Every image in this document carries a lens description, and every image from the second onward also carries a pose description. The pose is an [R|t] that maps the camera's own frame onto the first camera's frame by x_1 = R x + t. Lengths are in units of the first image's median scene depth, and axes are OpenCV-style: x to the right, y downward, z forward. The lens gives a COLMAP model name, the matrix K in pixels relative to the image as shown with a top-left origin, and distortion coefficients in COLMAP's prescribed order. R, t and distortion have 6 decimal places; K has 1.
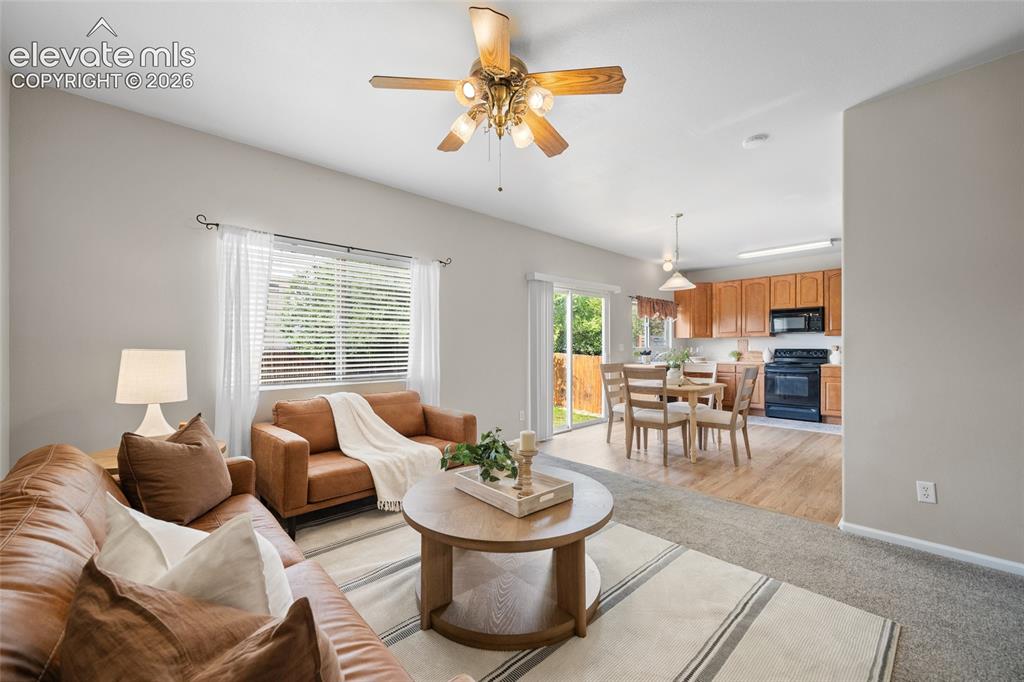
lens RADIAL K [[409.4, 0, 512.9], [0, 409.4, 348.0], [0, 0, 1]] dist [-0.000580, -0.000026]
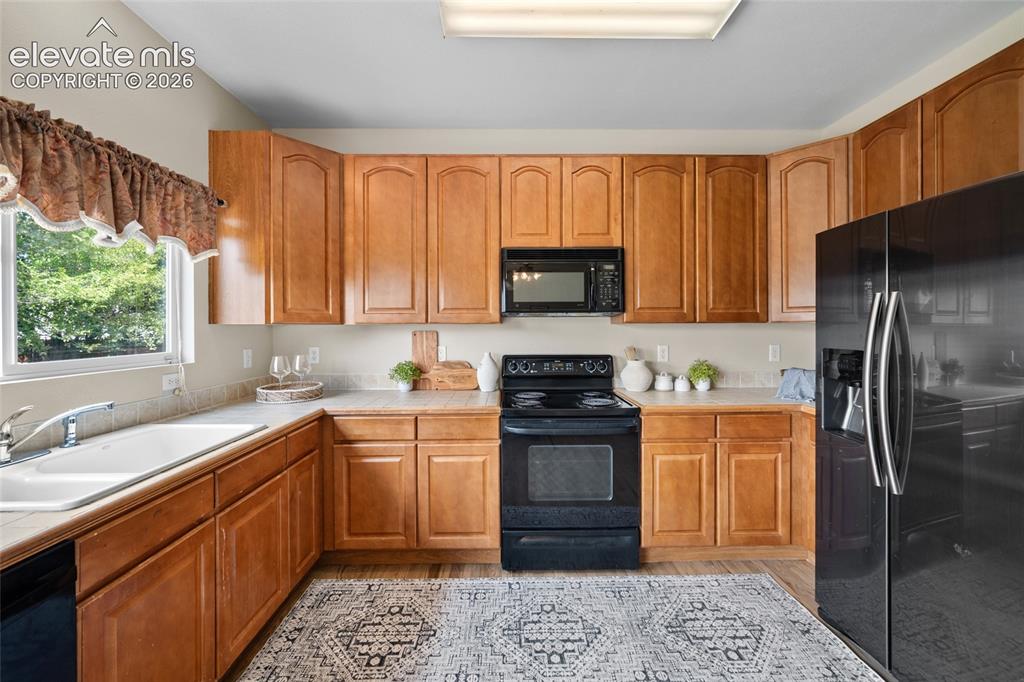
lens RADIAL K [[408.6, 0, 511.7], [0, 408.6, 329.2], [0, 0, 1]] dist [0.000097, -0.000206]
pose [[0.680355, -0.002898, 0.732877, 0.383151], [0.004388, 0.999990, -0.000120, -0.023568], [-0.732870, 0.003298, 0.680361, 0.768669]]
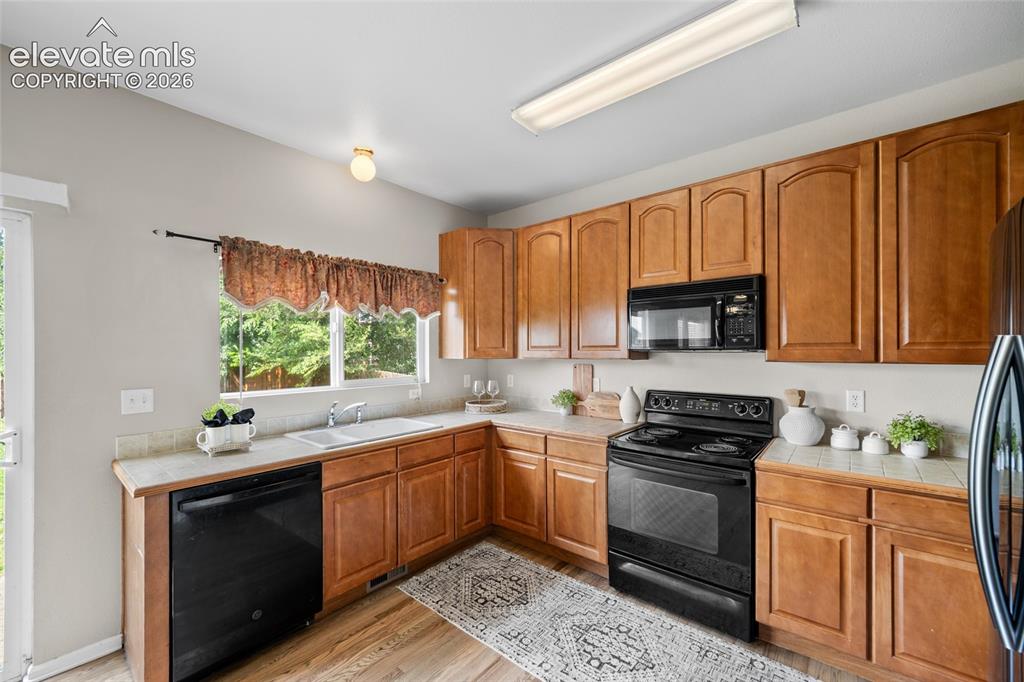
lens RADIAL K [[410.9, 0, 509.9], [0, 410.9, 352.6], [0, 0, 1]] dist [-0.000412, -0.000228]
pose [[0.994659, -0.000867, 0.103208, 0.490538], [0.000781, 0.999999, 0.000880, -0.036059], [-0.103209, -0.000795, 0.994659, 0.650067]]
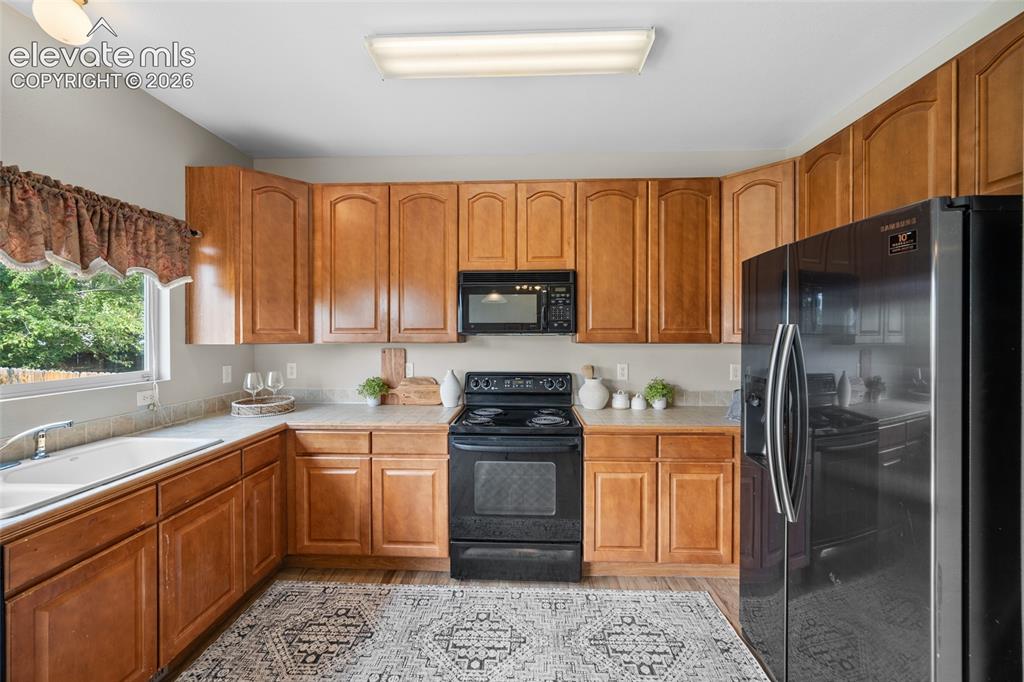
lens RADIAL K [[405.4, 0, 511.2], [0, 405.4, 337.0], [0, 0, 1]] dist [-0.000224, 0.000159]
pose [[0.720428, -0.003579, 0.693520, 0.416324], [0.000490, 0.999989, 0.004651, -0.036140], [-0.693529, -0.003011, 0.720422, 0.716551]]
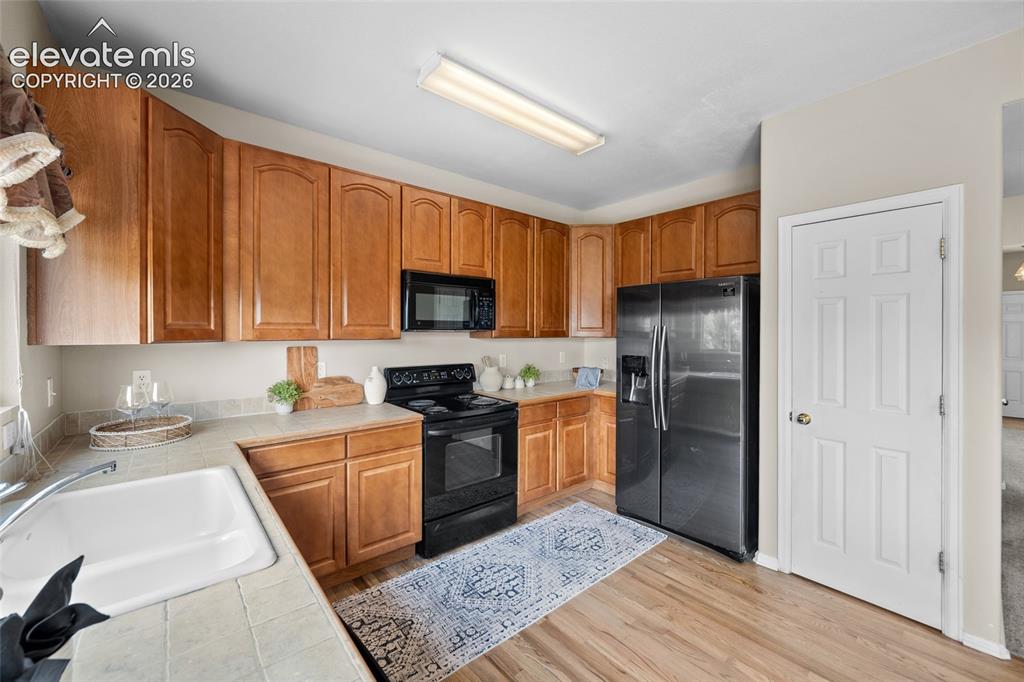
lens RADIAL K [[405.4, 0, 511.2], [0, 405.4, 337.0], [0, 0, 1]] dist [-0.000224, 0.000159]
pose [[0.064267, -0.011567, 0.997866, 0.261275], [-0.000247, 0.999933, 0.011607, -0.035436], [-0.997933, -0.000992, 0.064260, 0.892213]]
